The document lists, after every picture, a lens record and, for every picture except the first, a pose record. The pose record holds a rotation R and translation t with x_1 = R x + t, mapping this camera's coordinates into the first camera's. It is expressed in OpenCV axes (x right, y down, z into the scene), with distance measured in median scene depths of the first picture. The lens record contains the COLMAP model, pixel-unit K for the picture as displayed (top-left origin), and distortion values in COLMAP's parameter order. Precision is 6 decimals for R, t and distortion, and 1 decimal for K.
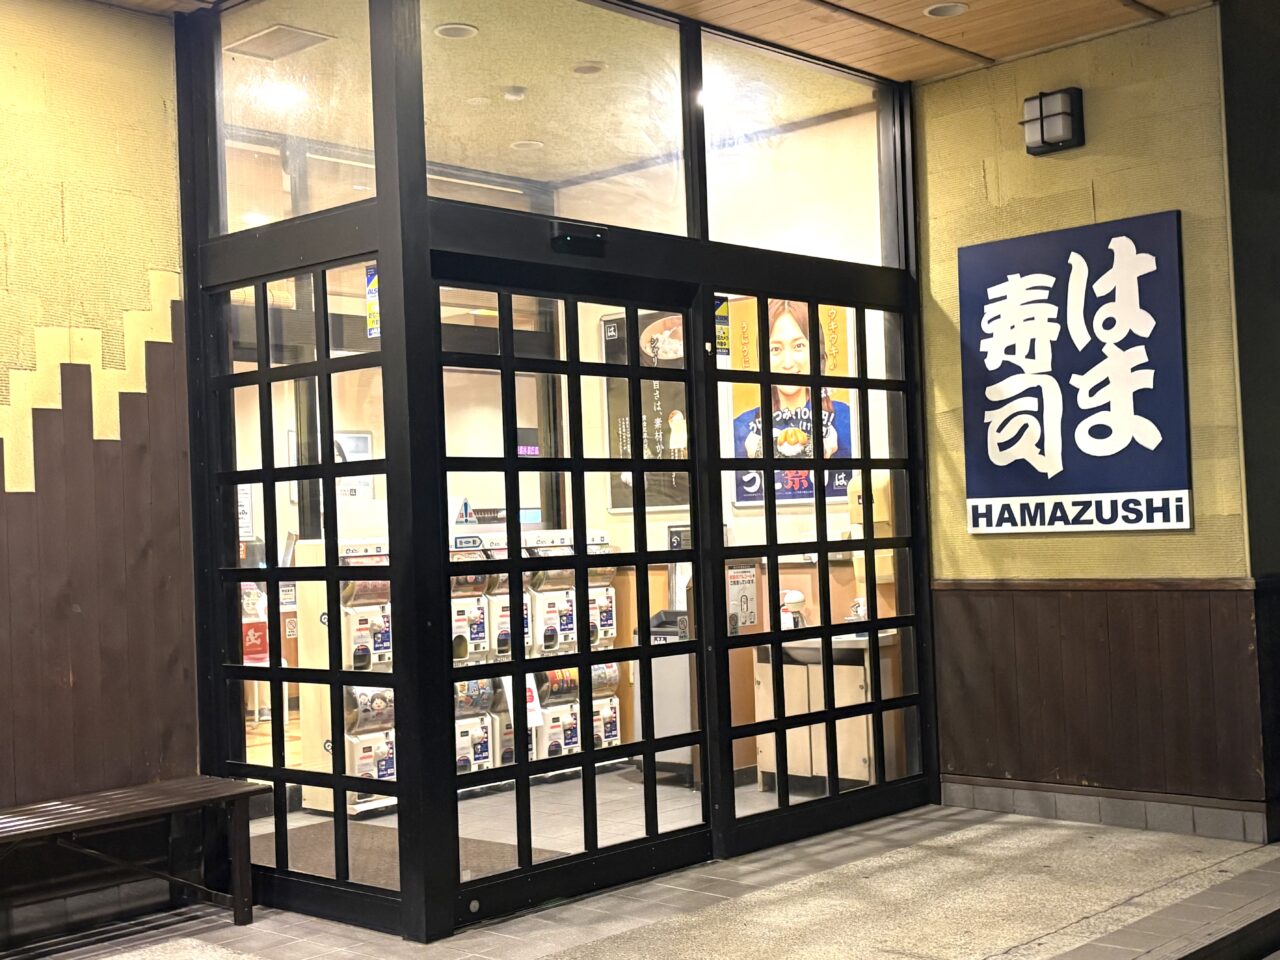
lens RADIAL K [[1625.9, 0, 639.2], [0, 1625.9, 479.6], [0, 0, 1]] dist [0.038907, 0.000000]
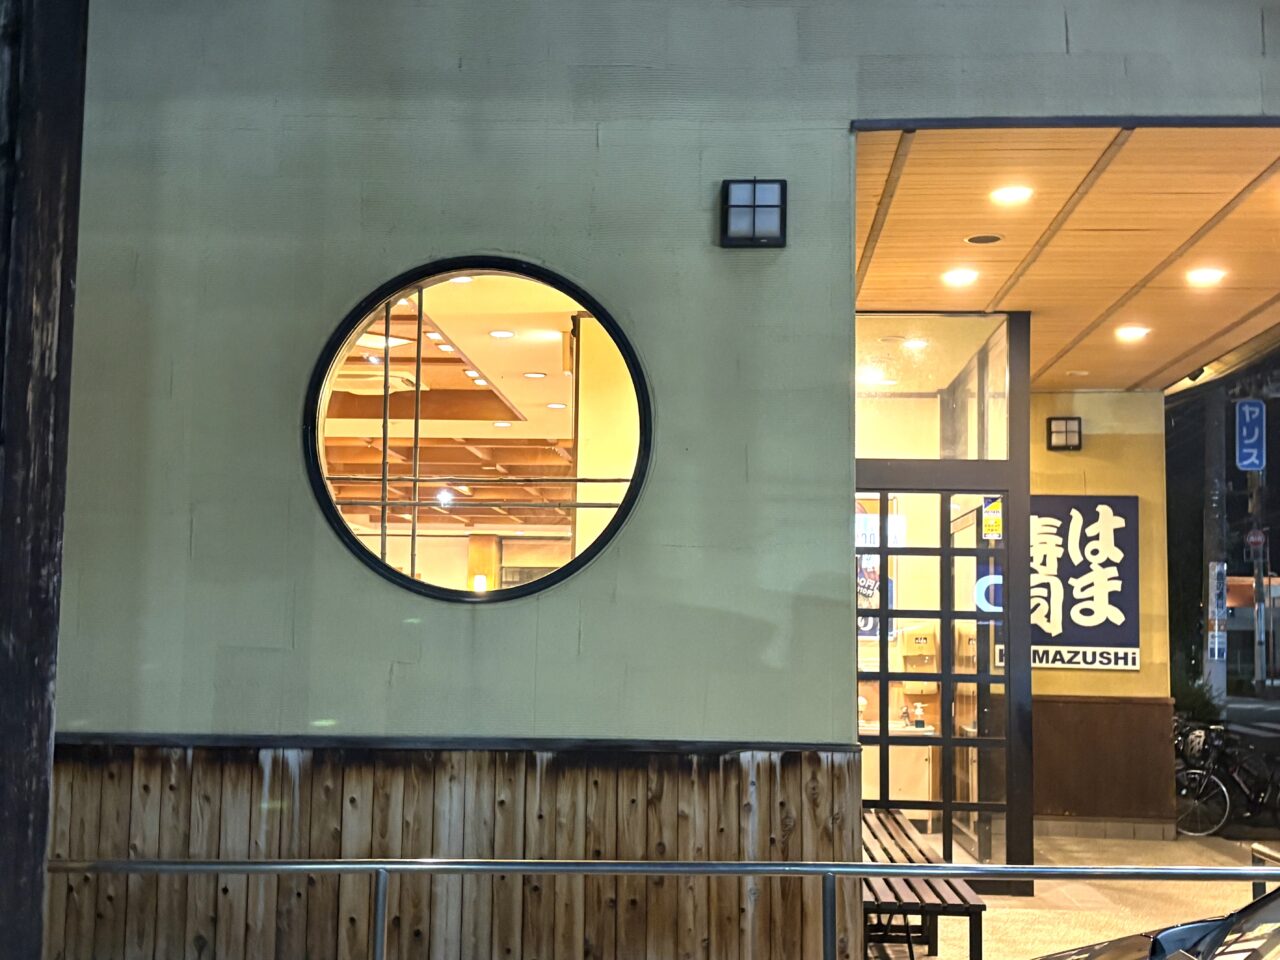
lens RADIAL K [[1625.9, 0, 641.5], [0, 1625.9, 481.9], [0, 0, 1]] dist [0.038907, 0.000000]
pose [[0.763544, 0.115430, 0.635355, -1.229343], [-0.066761, 0.992732, -0.100127, 0.039914], [-0.642295, 0.034034, 0.765701, -0.052701]]
